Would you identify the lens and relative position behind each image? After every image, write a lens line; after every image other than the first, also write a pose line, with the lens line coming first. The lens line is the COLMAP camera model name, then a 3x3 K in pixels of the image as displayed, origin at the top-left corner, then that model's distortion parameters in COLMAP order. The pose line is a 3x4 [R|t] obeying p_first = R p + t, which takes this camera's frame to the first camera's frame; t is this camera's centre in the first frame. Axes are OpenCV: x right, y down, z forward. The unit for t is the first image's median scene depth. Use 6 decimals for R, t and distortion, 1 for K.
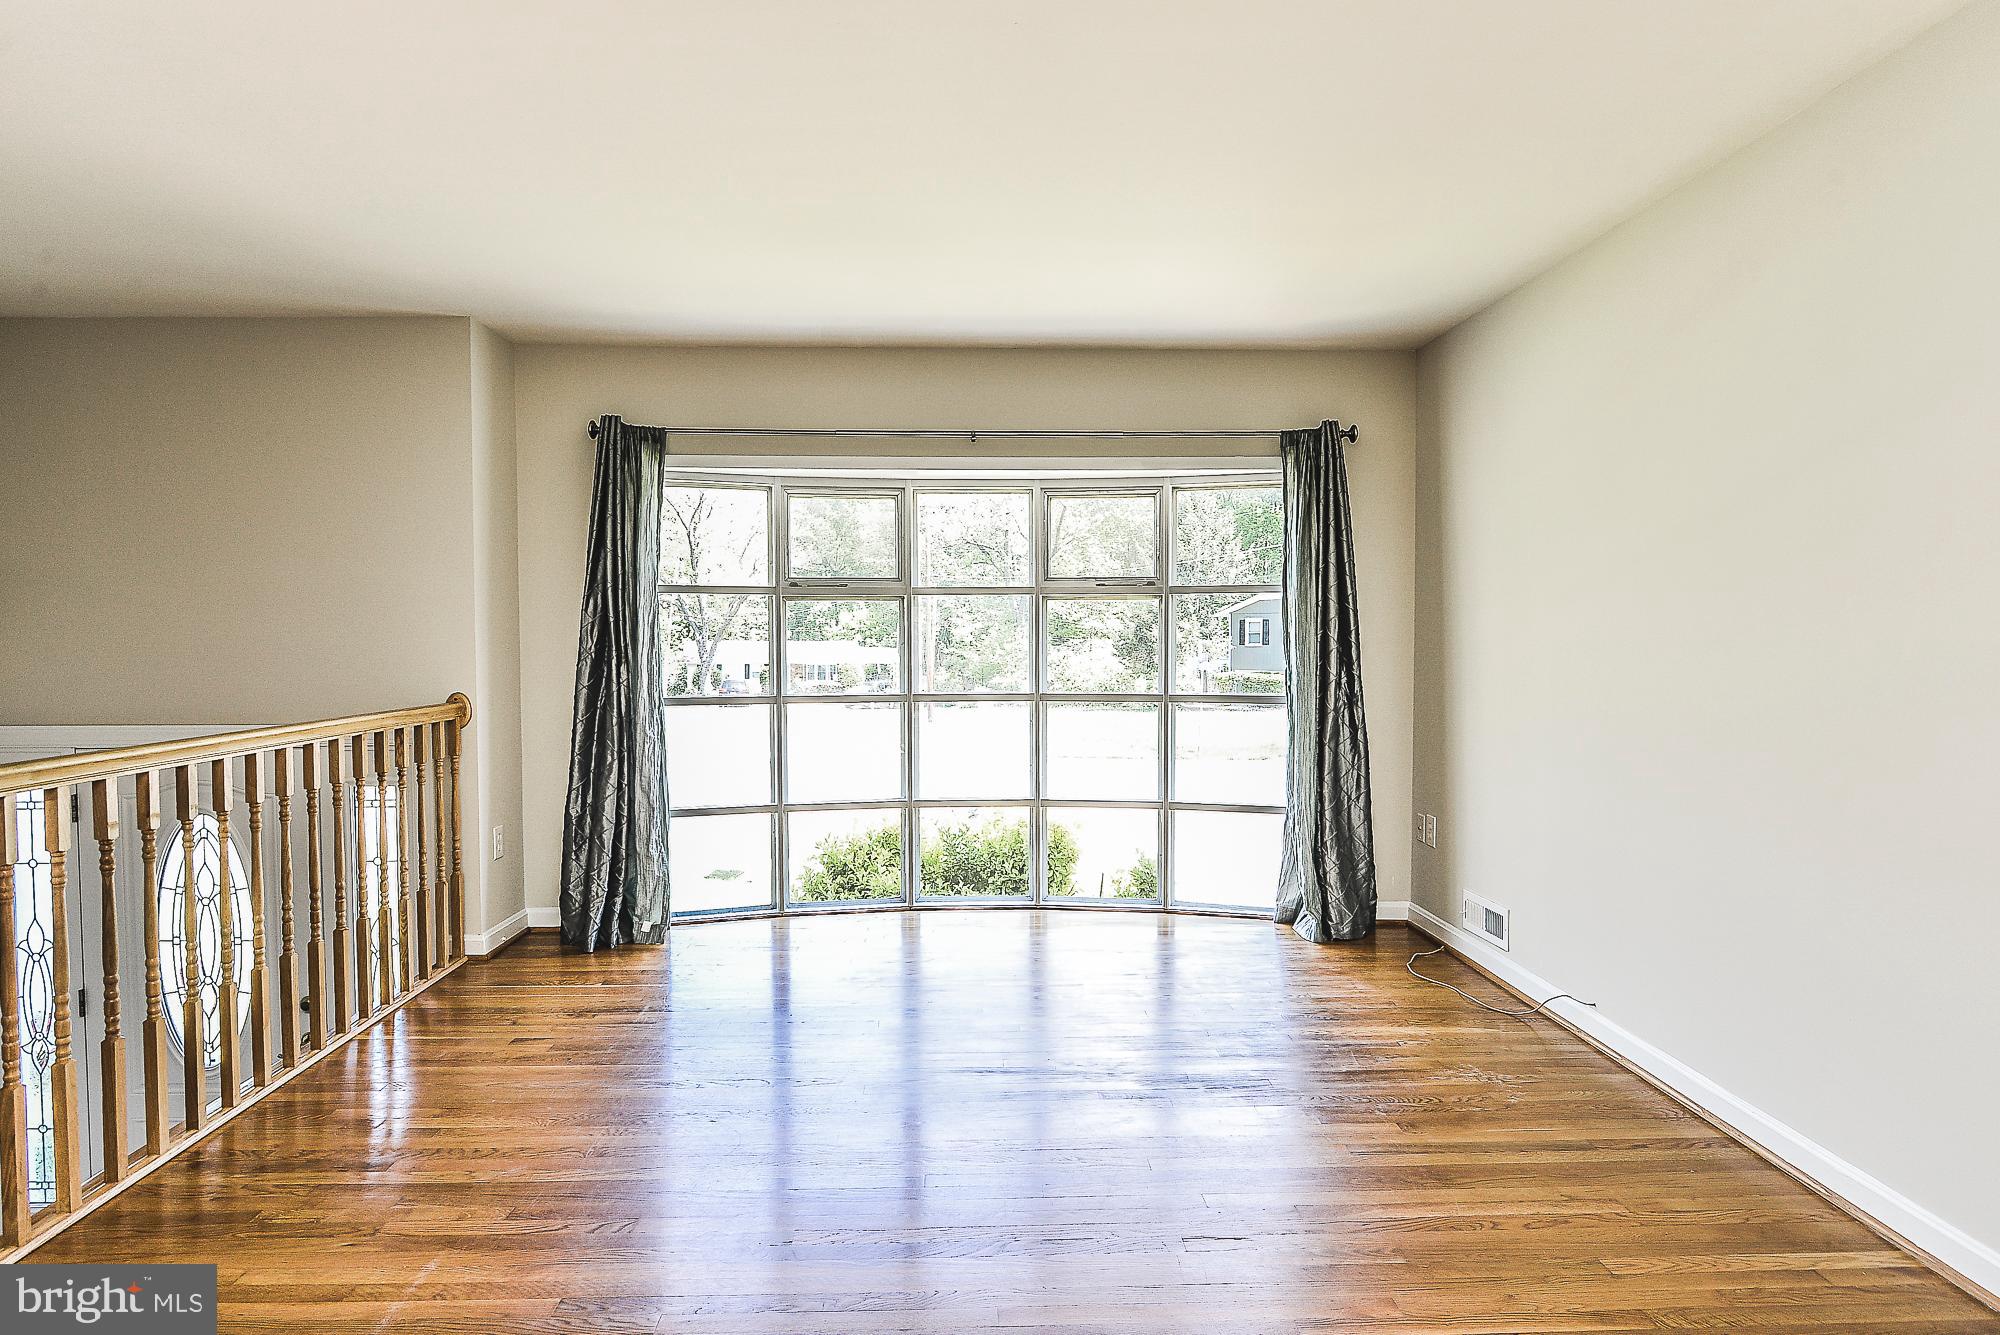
lens RADIAL K [[1136.8, 0, 1001.7], [0, 1136.8, 660.4], [0, 0, 1]] dist [0.000163, -0.001936]
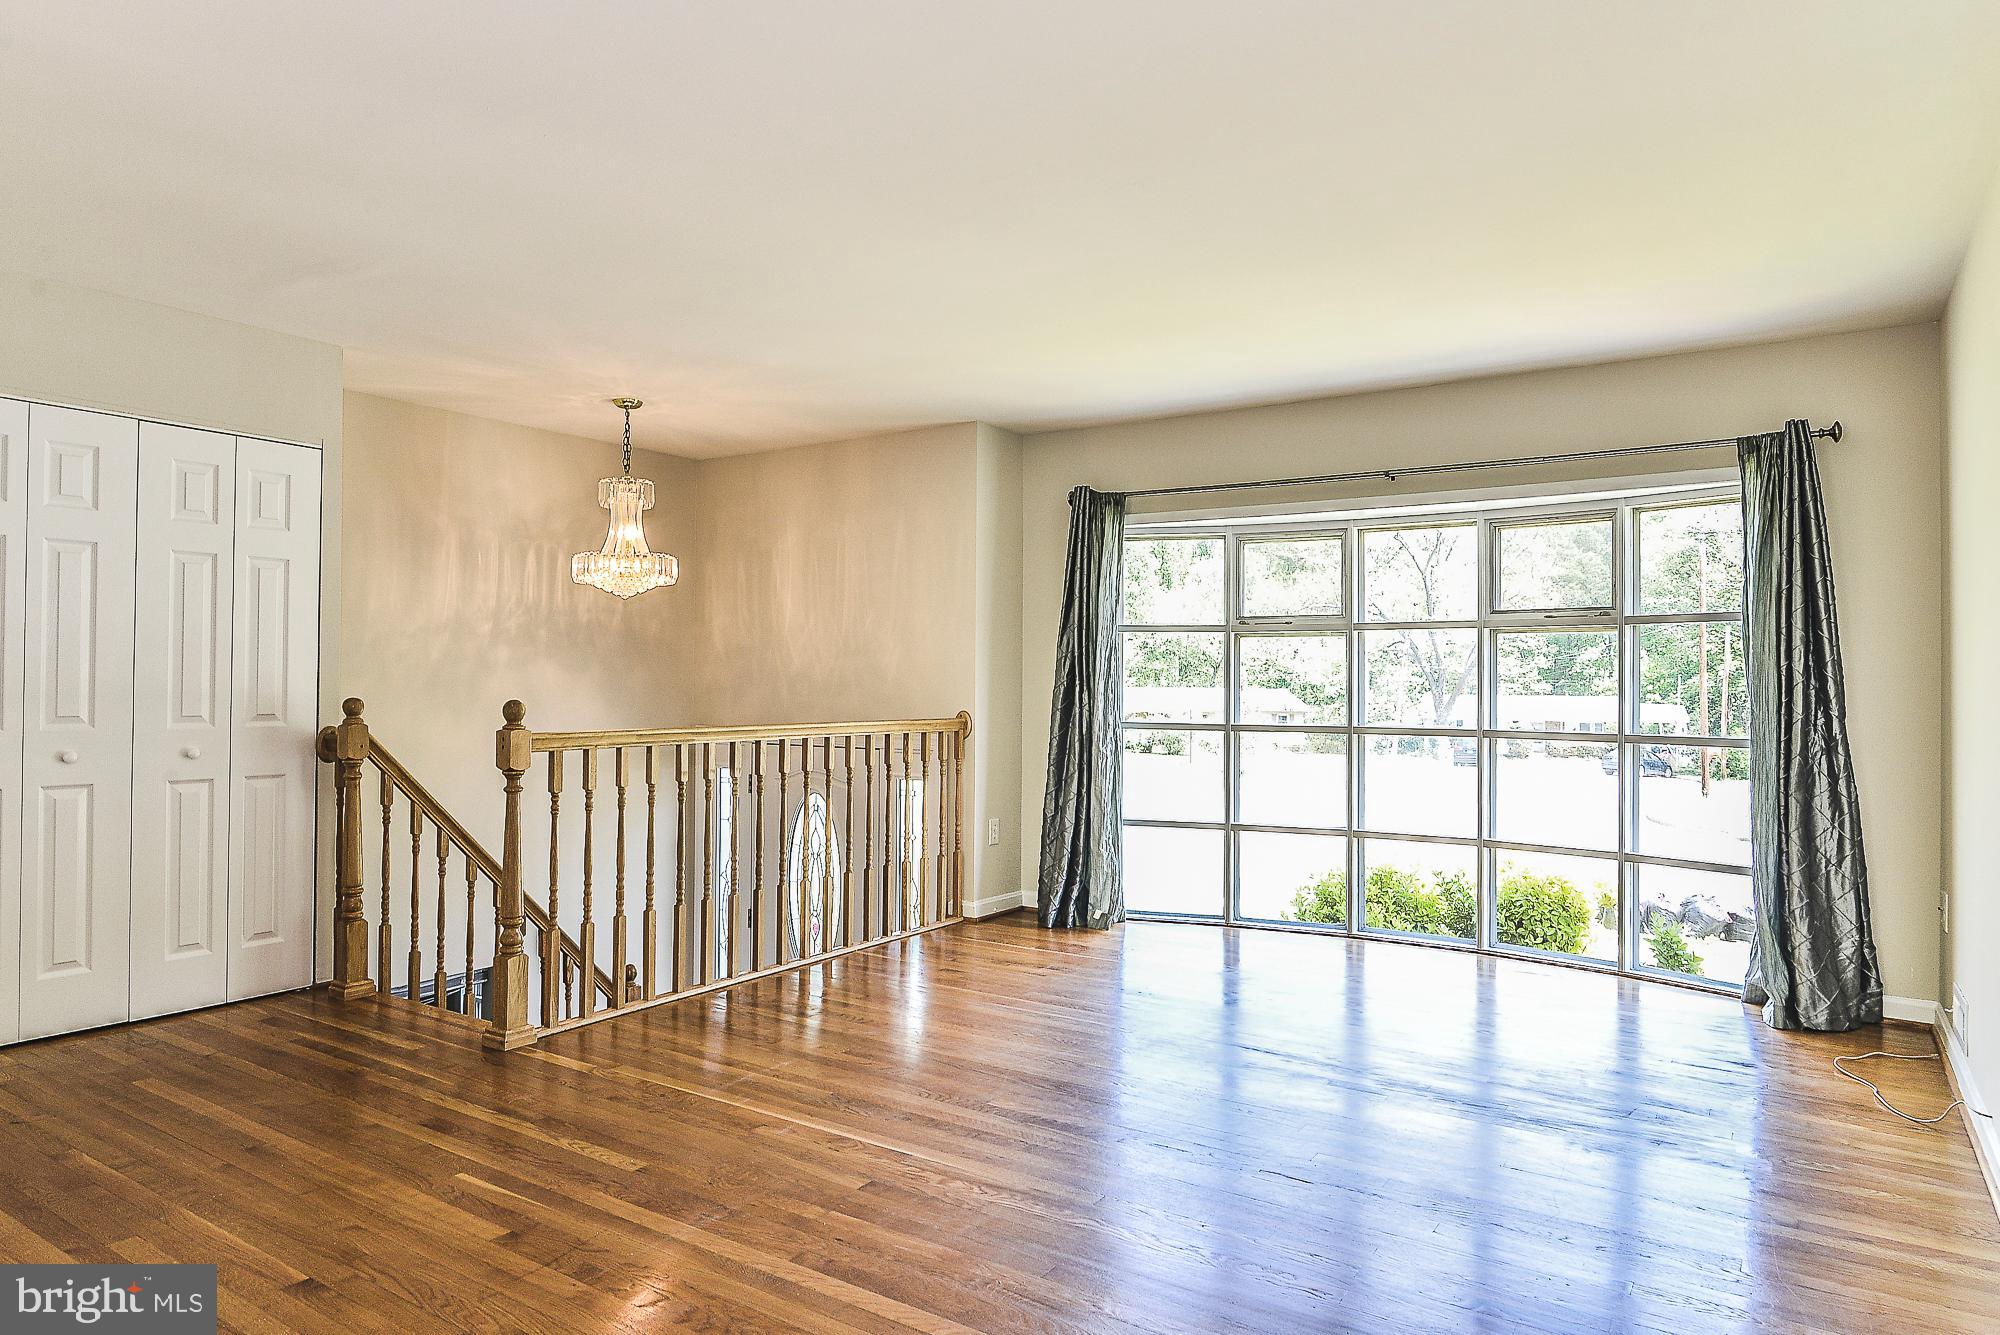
lens RADIAL K [[1205.0, 0, 999.7], [0, 1205.0, 671.8], [0, 0, 1]] dist [0.002282, -0.000675]
pose [[0.817989, 0.002880, -0.575226, 0.318244], [-0.022922, 0.999356, -0.027593, 0.019002], [0.574776, 0.035756, 0.817529, -0.089458]]
